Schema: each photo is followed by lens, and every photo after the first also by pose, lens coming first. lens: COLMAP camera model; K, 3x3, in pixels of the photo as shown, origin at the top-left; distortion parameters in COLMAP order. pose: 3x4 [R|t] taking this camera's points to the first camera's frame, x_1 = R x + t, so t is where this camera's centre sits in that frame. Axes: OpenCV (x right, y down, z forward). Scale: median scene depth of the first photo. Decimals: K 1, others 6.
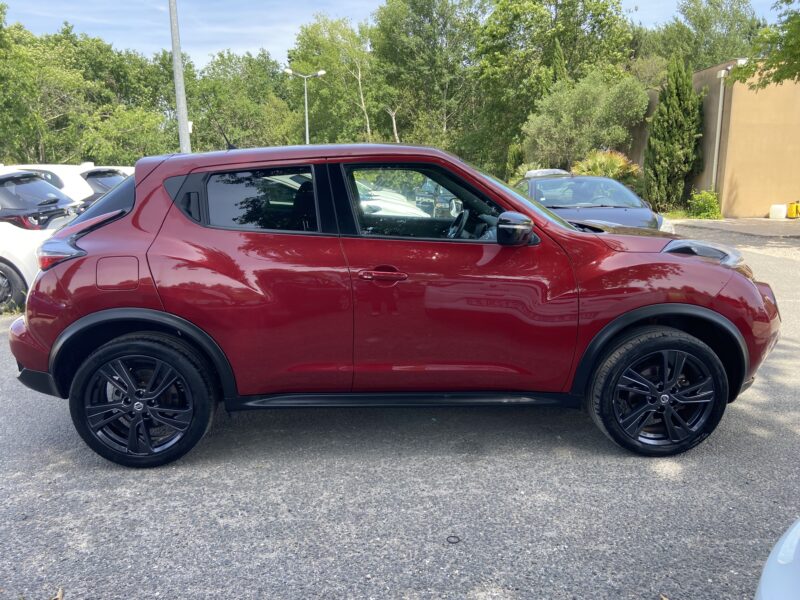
lens RADIAL K [[610.0, 0, 404.6], [0, 610.0, 298.1], [0, 0, 1]] dist [0.100671, -0.122215]
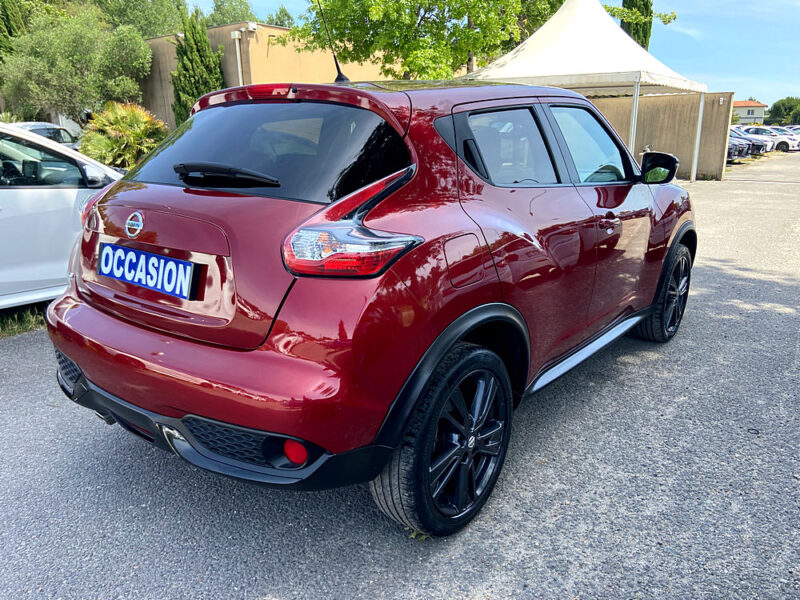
lens RADIAL K [[610.0, 0, 404.0], [0, 610.0, 301.6], [0, 0, 1]] dist [0.100671, -0.122215]
pose [[0.637081, -0.195494, 0.745593, -0.173440], [0.145146, 0.980424, 0.133045, -0.015638], [-0.757007, 0.023459, 0.652985, 0.106153]]
